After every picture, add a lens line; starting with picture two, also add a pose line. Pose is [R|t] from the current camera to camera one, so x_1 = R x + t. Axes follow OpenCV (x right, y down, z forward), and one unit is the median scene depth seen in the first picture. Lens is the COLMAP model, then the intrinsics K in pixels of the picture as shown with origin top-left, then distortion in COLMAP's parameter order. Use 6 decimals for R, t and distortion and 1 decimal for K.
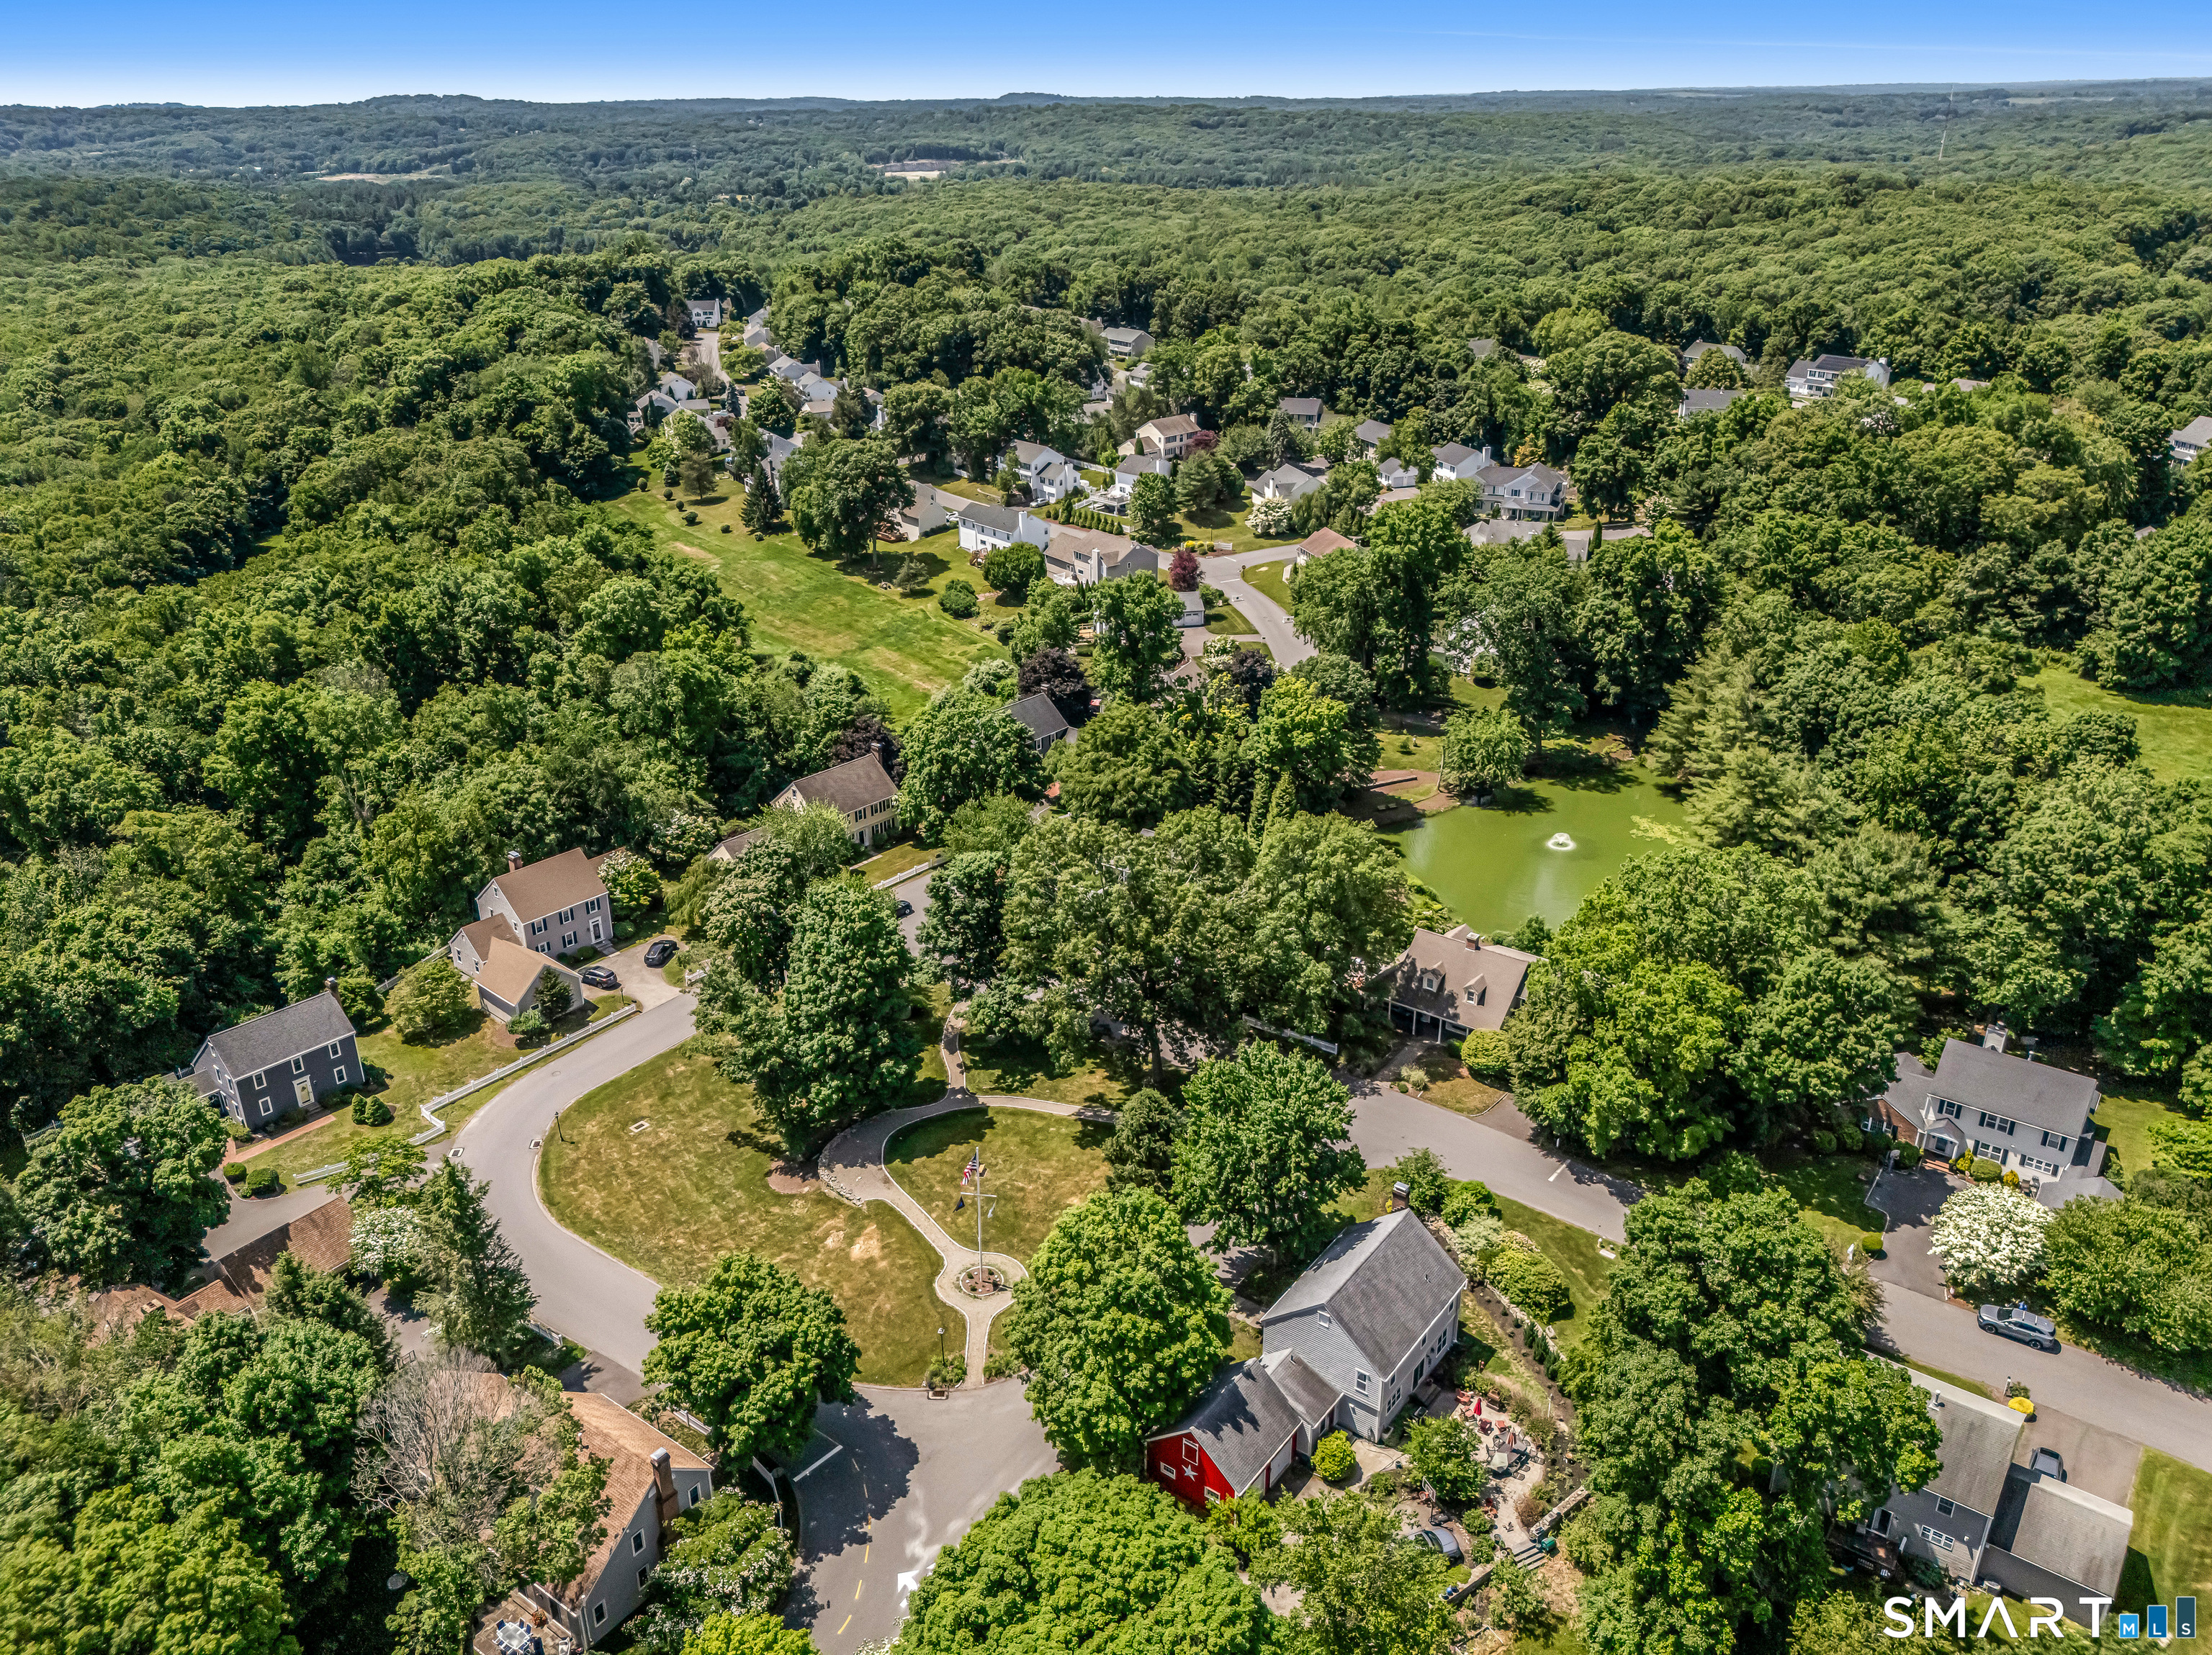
lens RADIAL K [[1598.3, 0, 1076.6], [0, 1598.3, 831.3], [0, 0, 1]] dist [0.041824, -0.043878]
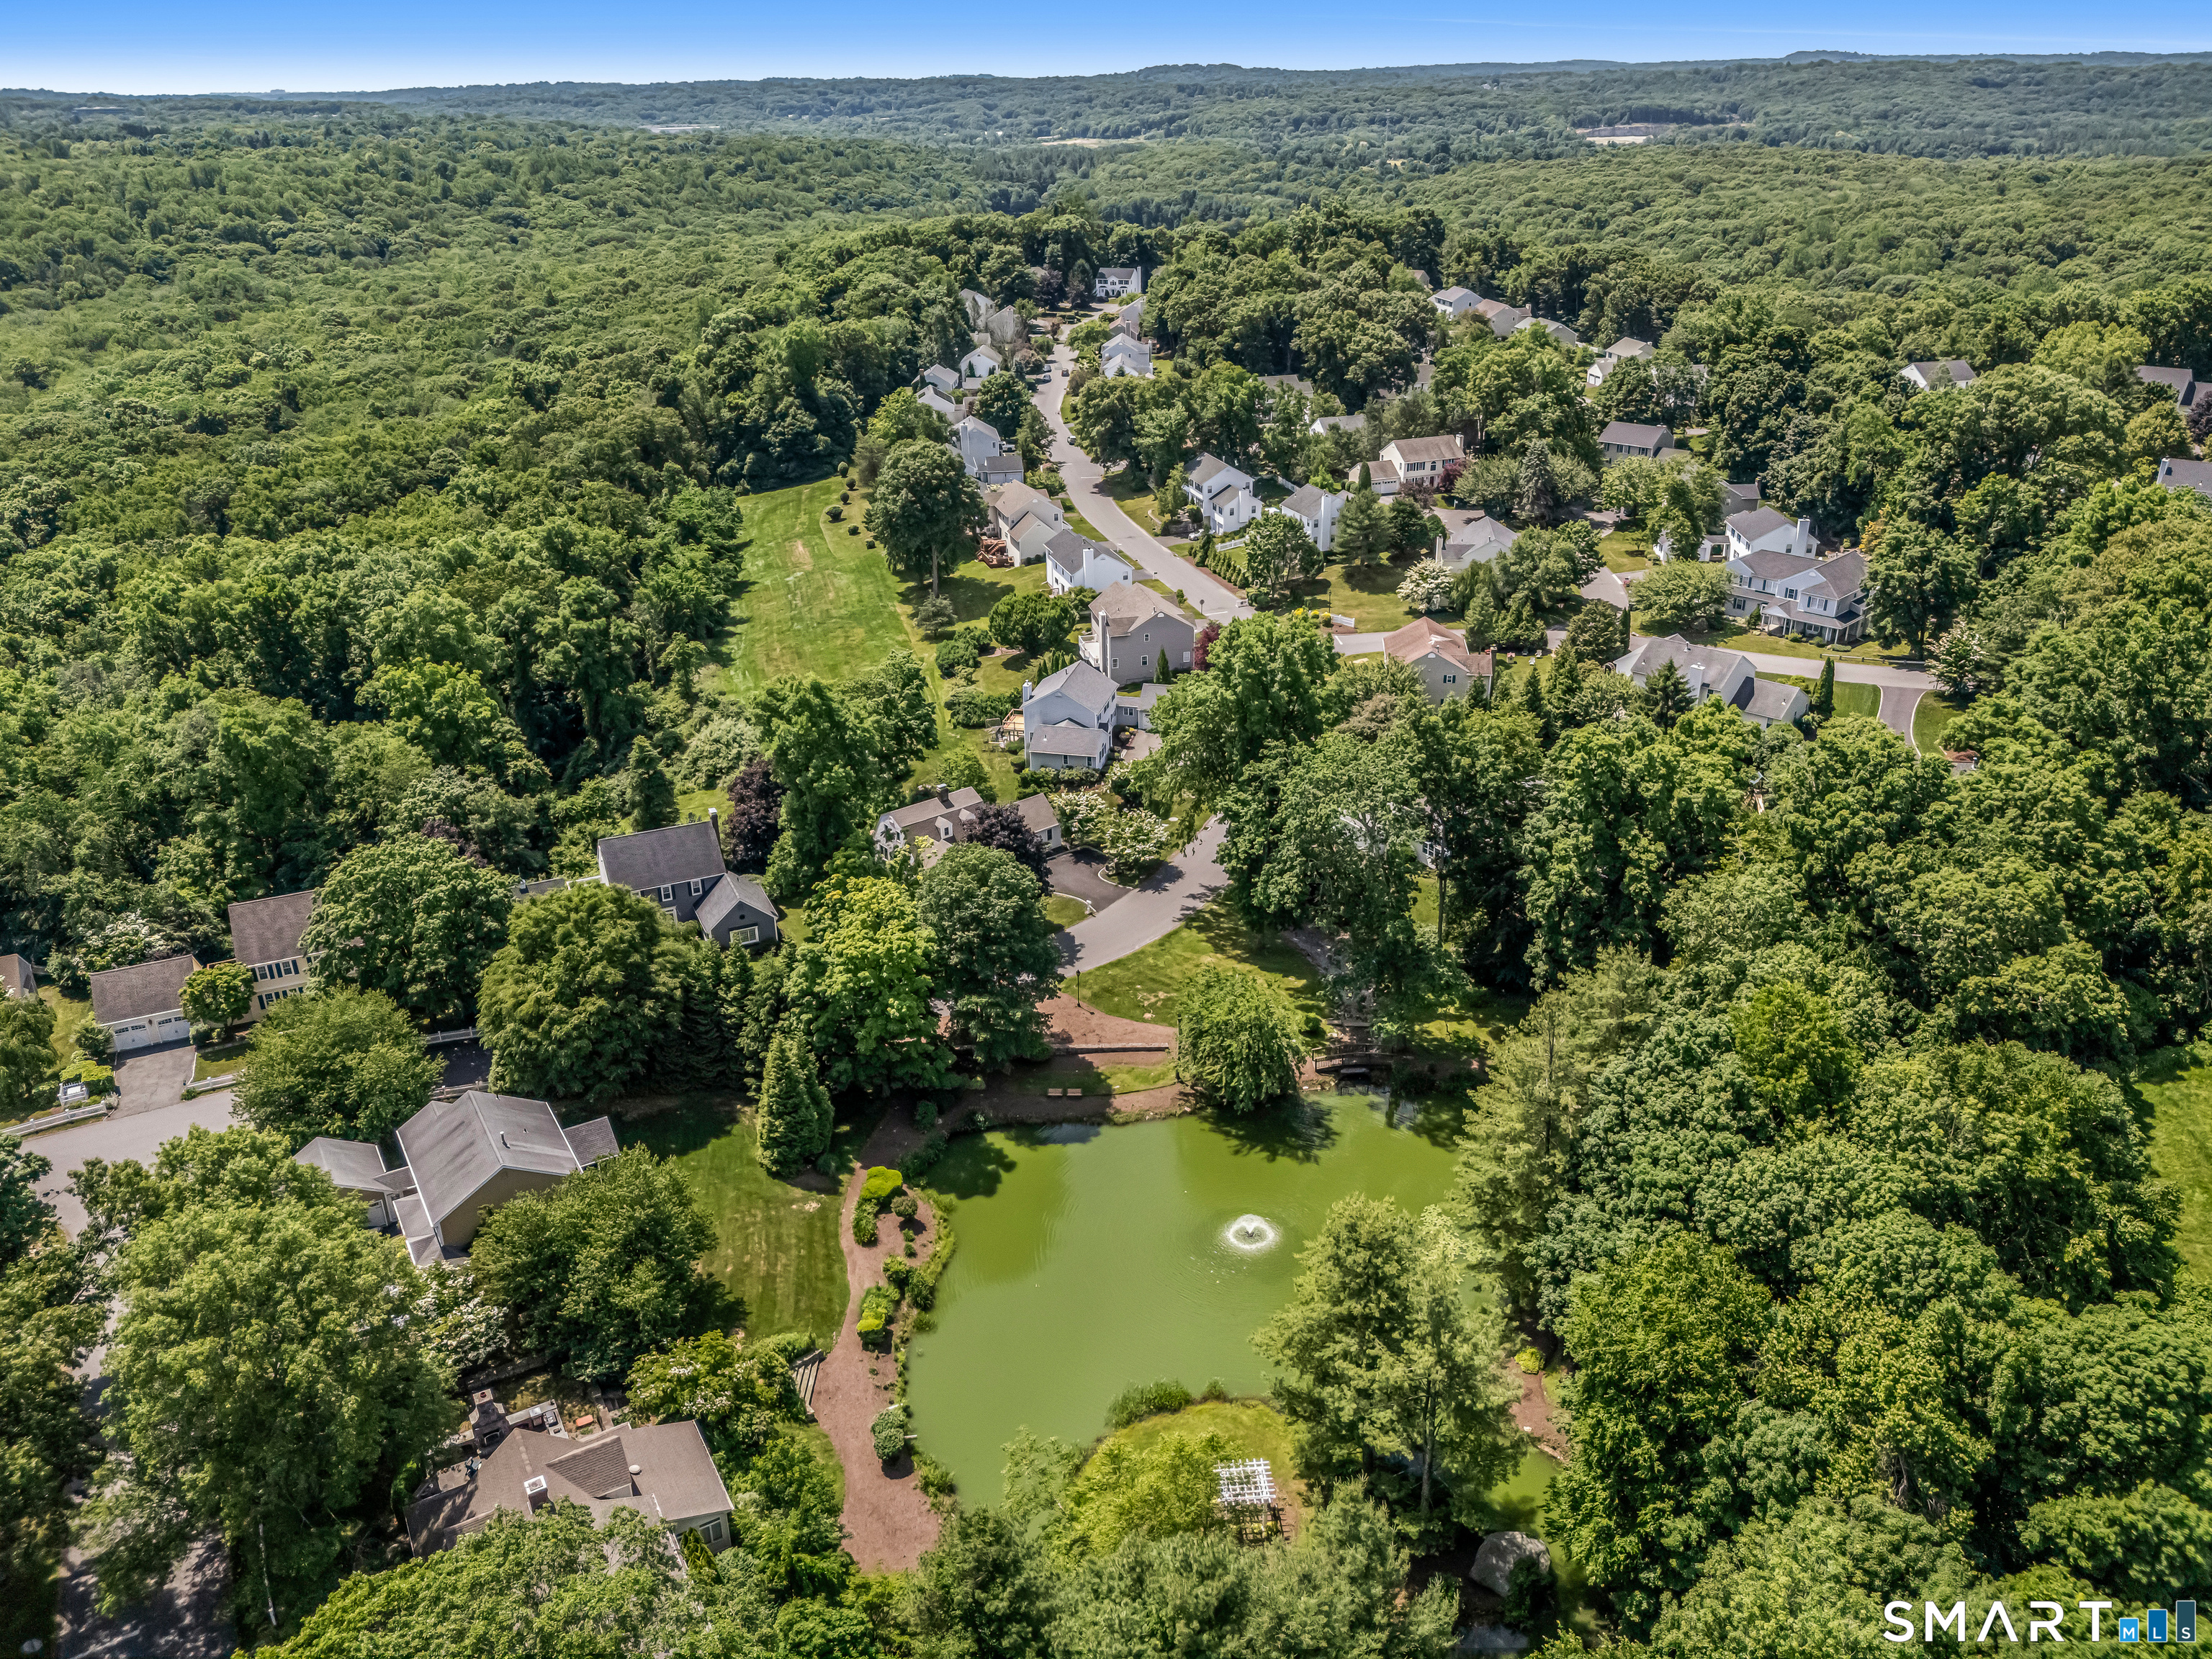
lens RADIAL K [[1598.5, 0, 1076.6], [0, 1598.5, 833.3], [0, 0, 1]] dist [0.041824, -0.043878]
pose [[0.910274, 0.169993, -0.377496, 0.035434], [-0.163088, 0.985321, 0.050446, -0.012579], [0.380530, 0.015646, 0.924636, 0.034073]]
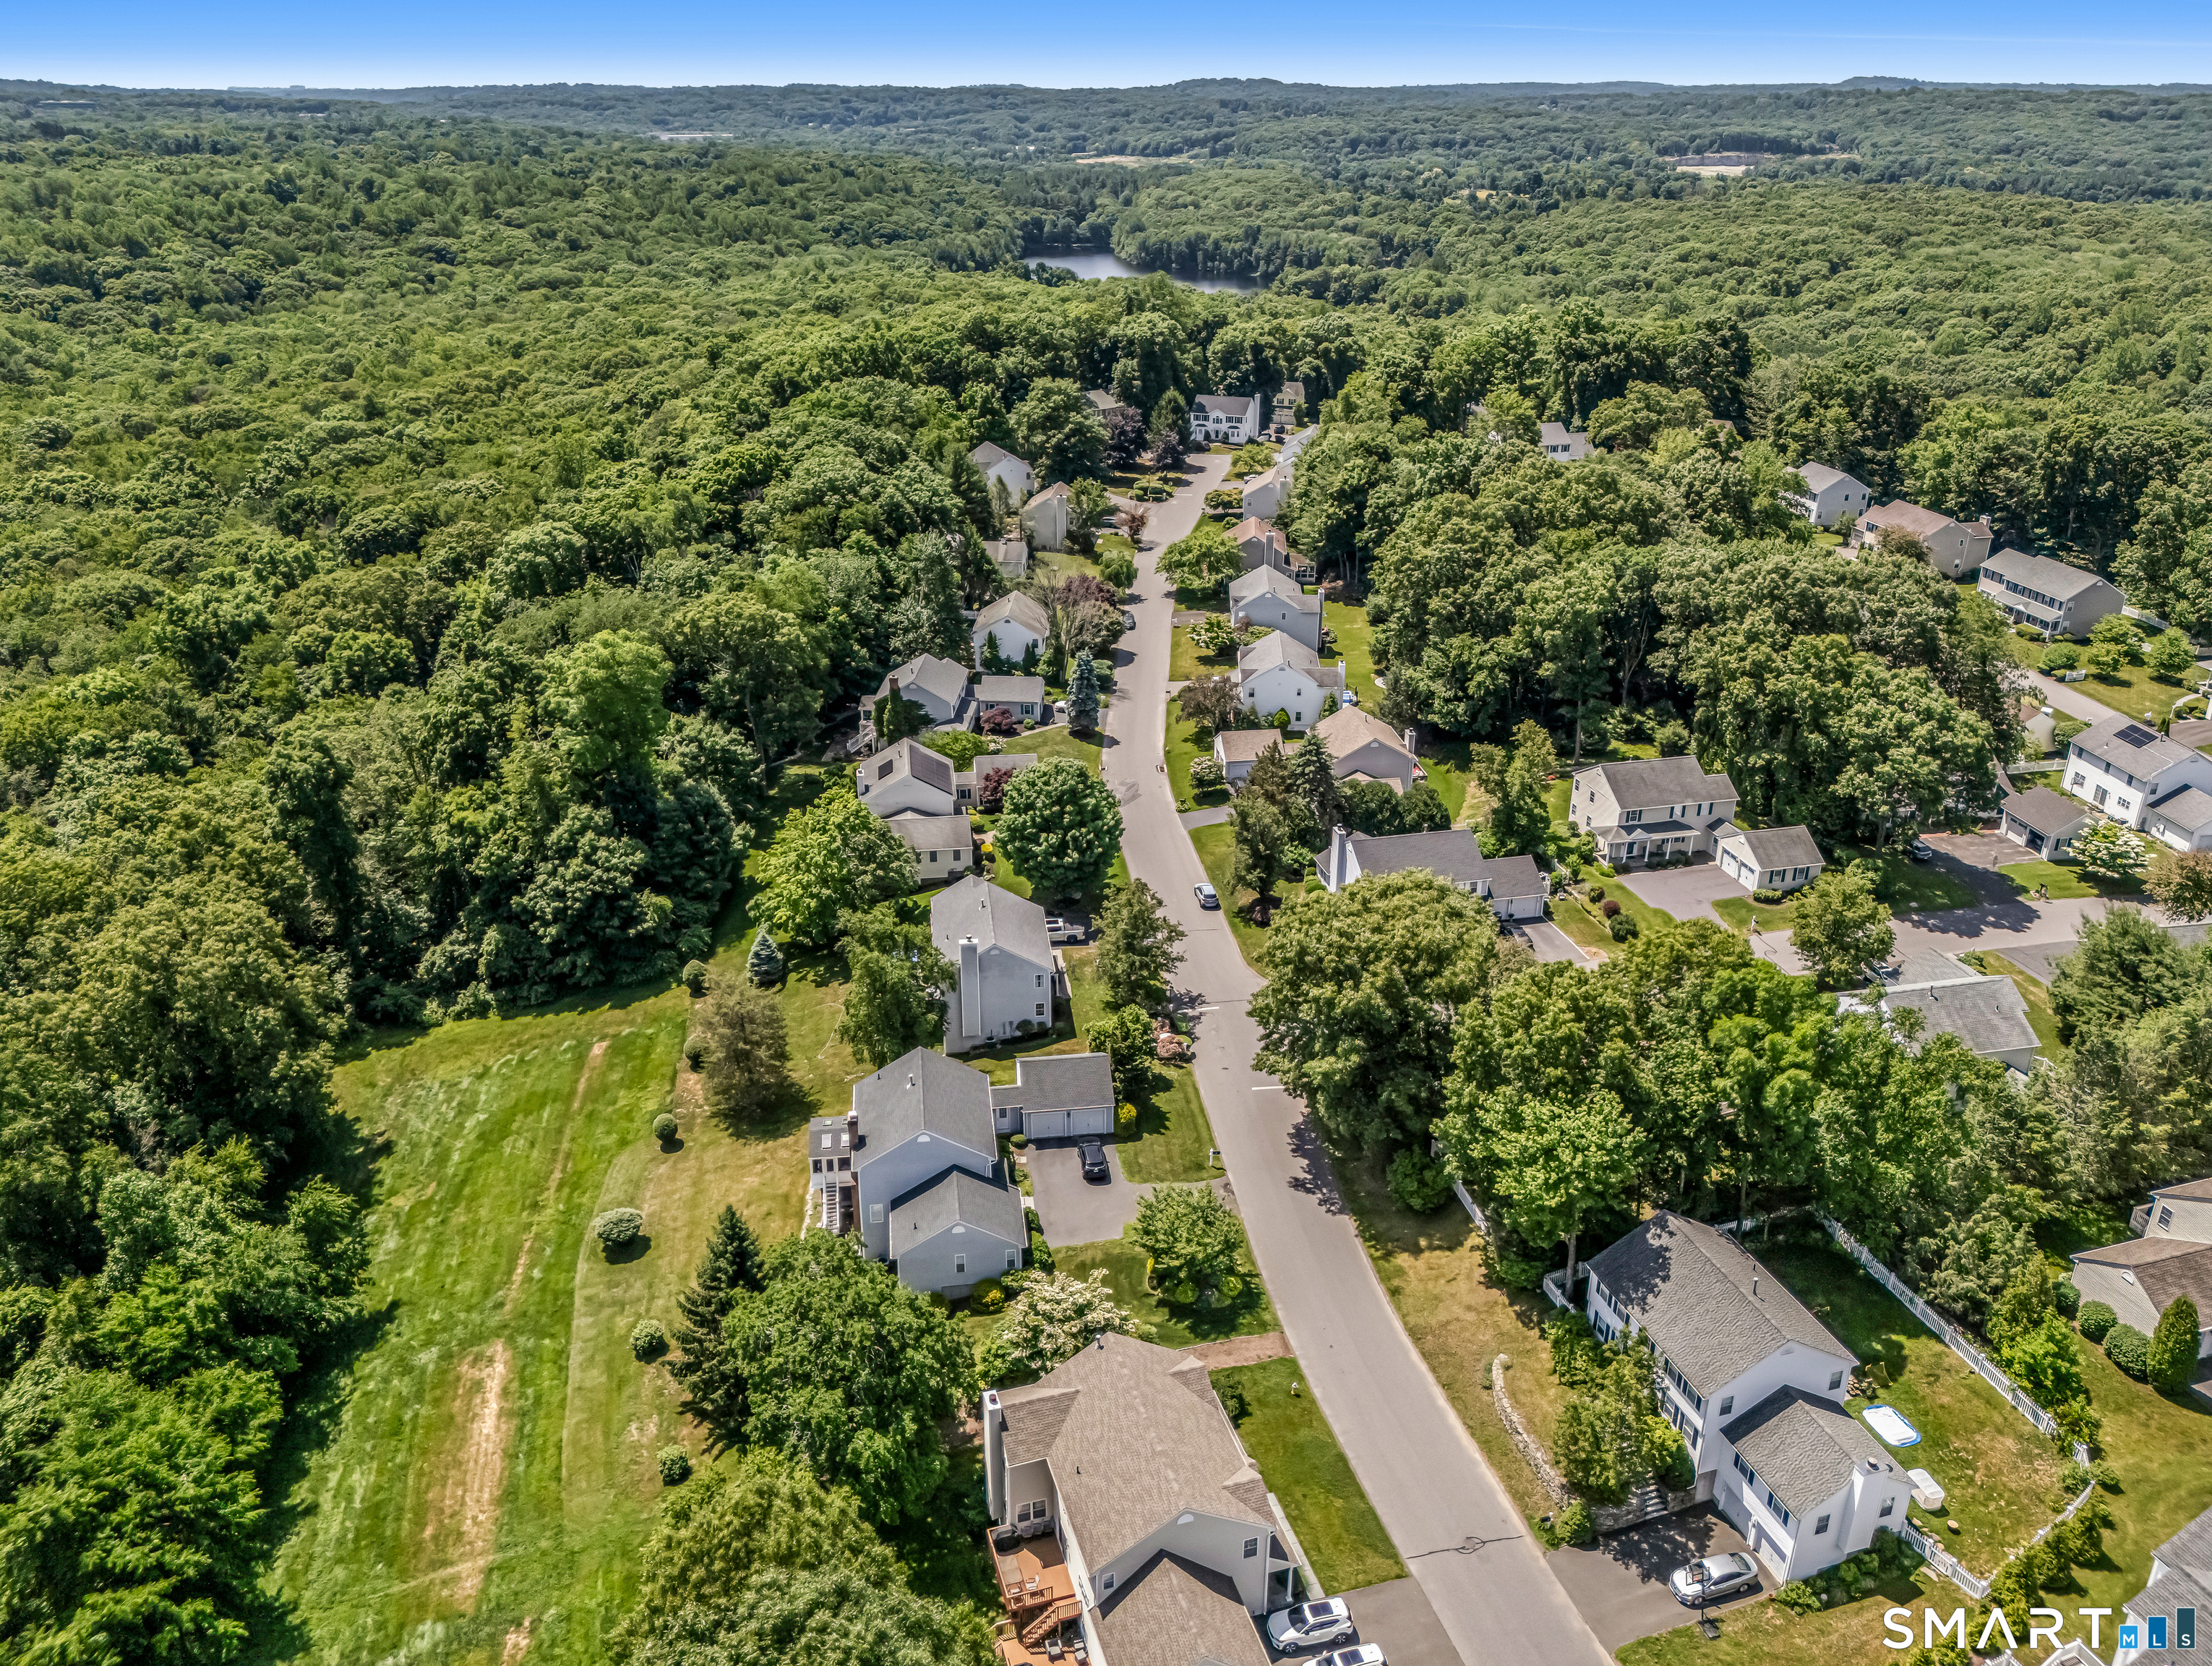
lens RADIAL K [[1632.6, 0, 1092.1], [0, 1632.6, 827.0], [0, 0, 1]] dist [0.047330, -0.050739]
pose [[0.906383, 0.181520, -0.381472, -0.004795], [-0.182667, 0.982602, 0.033544, -0.044477], [0.380924, 0.039279, 0.923772, 0.103067]]
